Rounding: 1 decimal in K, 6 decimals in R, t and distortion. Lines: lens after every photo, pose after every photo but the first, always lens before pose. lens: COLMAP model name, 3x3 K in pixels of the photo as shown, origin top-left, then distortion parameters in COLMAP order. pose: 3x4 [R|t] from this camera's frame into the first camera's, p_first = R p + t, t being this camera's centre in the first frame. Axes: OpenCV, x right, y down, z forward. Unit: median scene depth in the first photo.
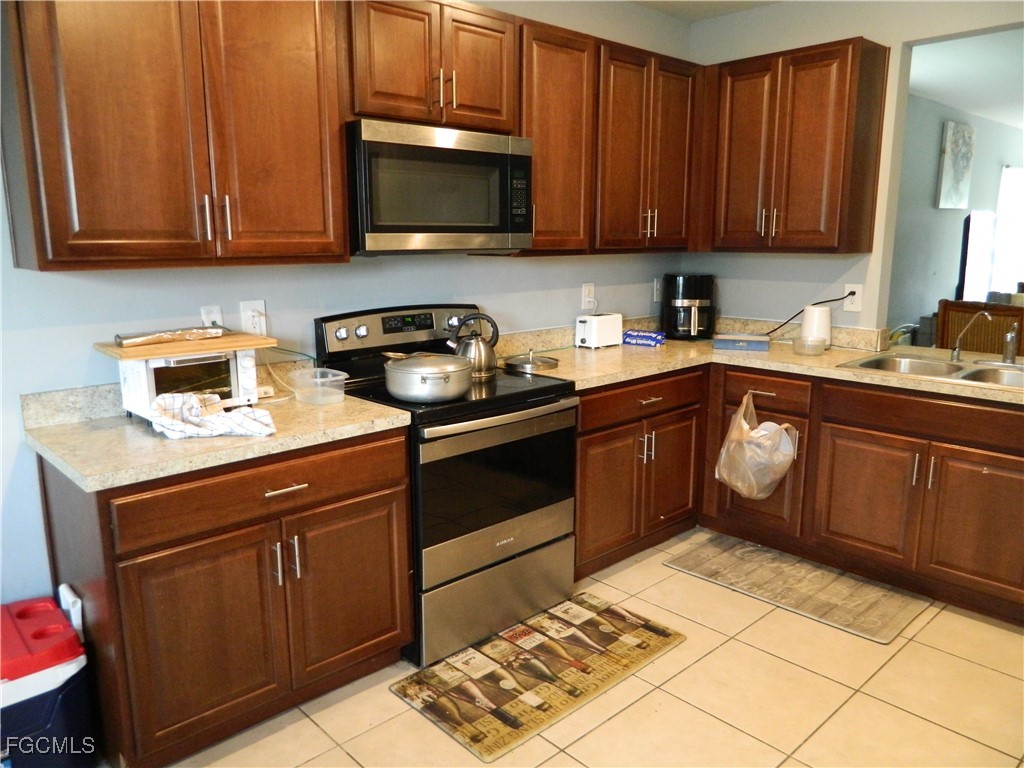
lens RADIAL K [[751.6, 0, 514.6], [0, 751.6, 384.8], [0, 0, 1]] dist [-0.001756, -0.007045]
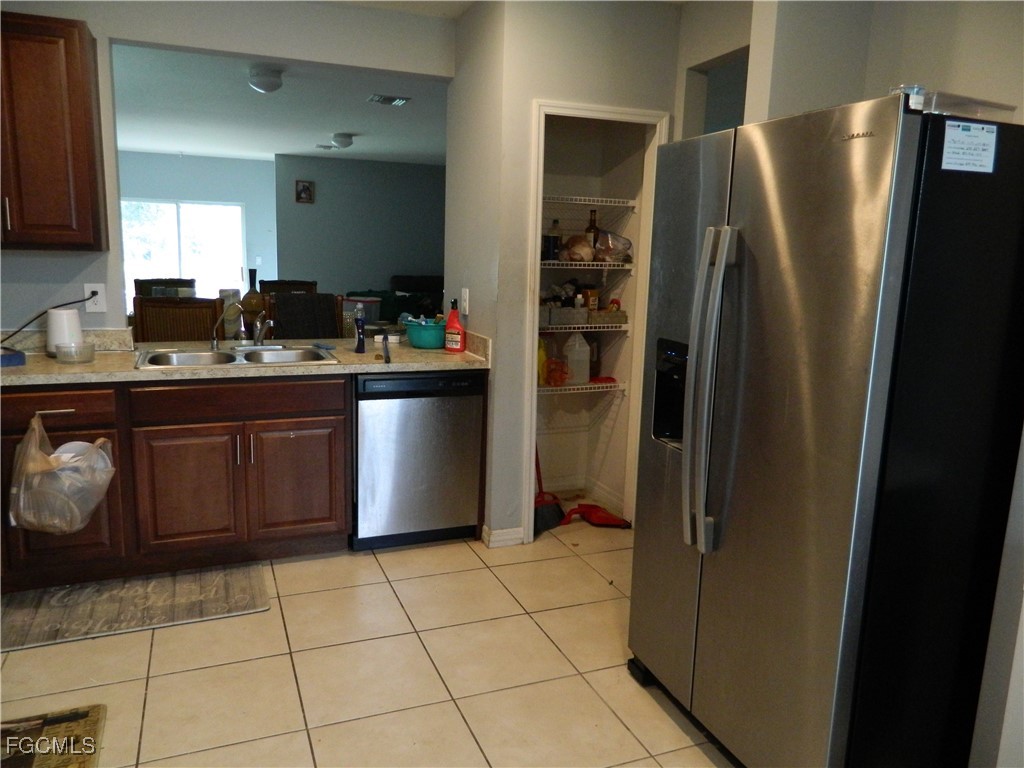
lens RADIAL K [[751.6, 0, 514.2], [0, 751.6, 382.0], [0, 0, 1]] dist [-0.001756, -0.007045]
pose [[0.358674, -0.152336, 0.920949, -0.283031], [0.154972, 0.982620, 0.102181, -0.030117], [-0.920509, 0.106071, 0.376048, 0.191700]]
